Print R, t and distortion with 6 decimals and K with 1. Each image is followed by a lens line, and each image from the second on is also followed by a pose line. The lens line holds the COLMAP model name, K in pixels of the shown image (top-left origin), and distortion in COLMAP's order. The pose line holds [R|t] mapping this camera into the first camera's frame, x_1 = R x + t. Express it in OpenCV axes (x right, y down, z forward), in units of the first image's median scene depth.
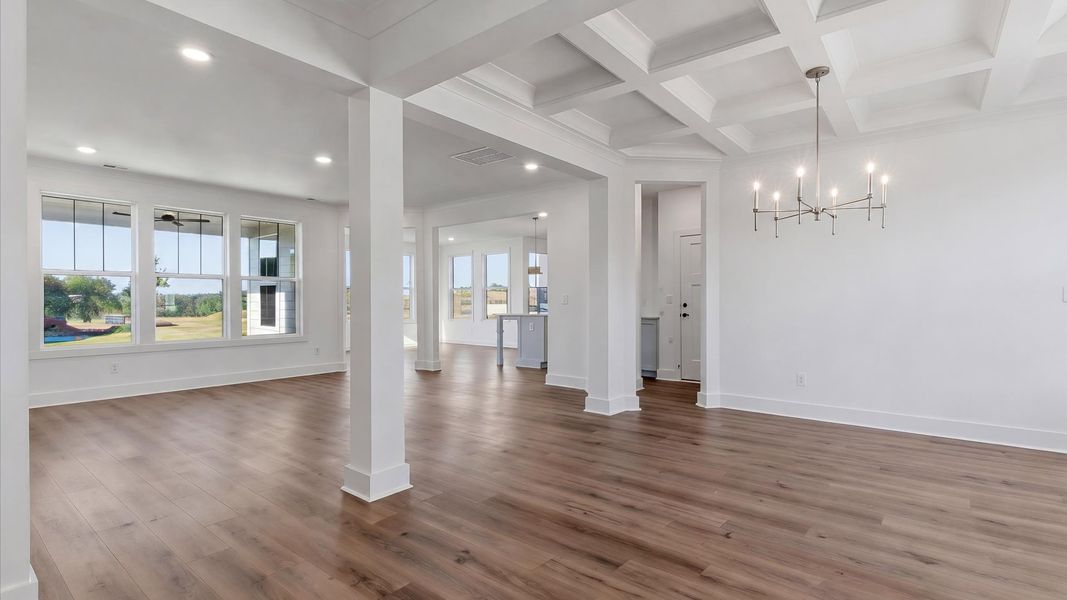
lens RADIAL K [[486.6, 0, 533.5], [0, 486.6, 300.0], [0, 0, 1]] dist [0.002792, 0.000290]
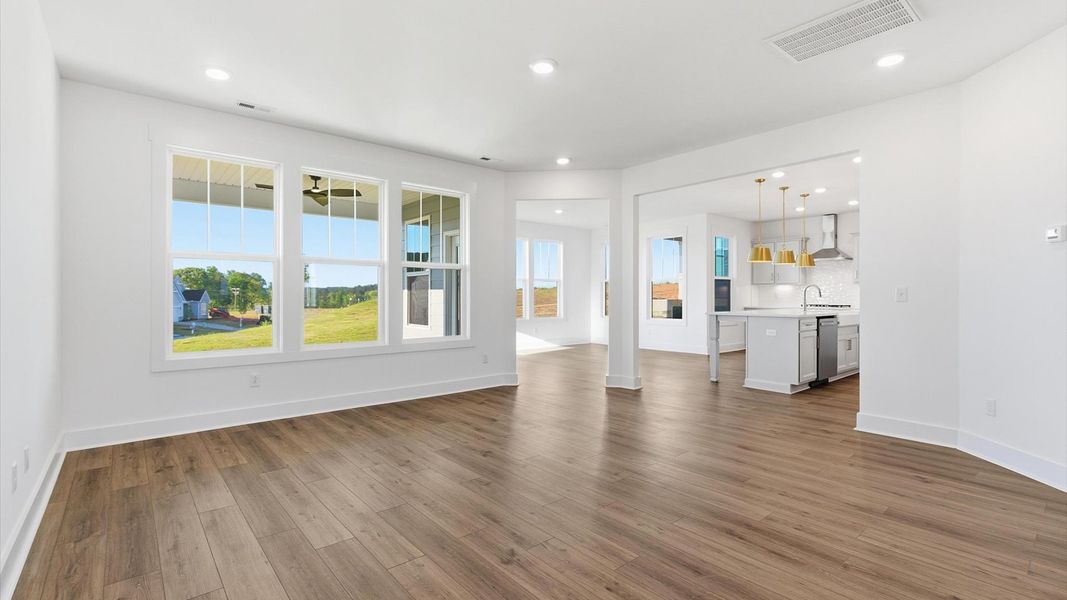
lens RADIAL K [[477.9, 0, 529.9], [0, 477.9, 295.1], [0, 0, 1]] dist [0.001640, -0.000122]
pose [[0.979296, 0.002443, -0.202420, -0.212454], [-0.001946, 0.999995, 0.002653, 0.000954], [0.202426, -0.002204, 0.979295, 0.261975]]
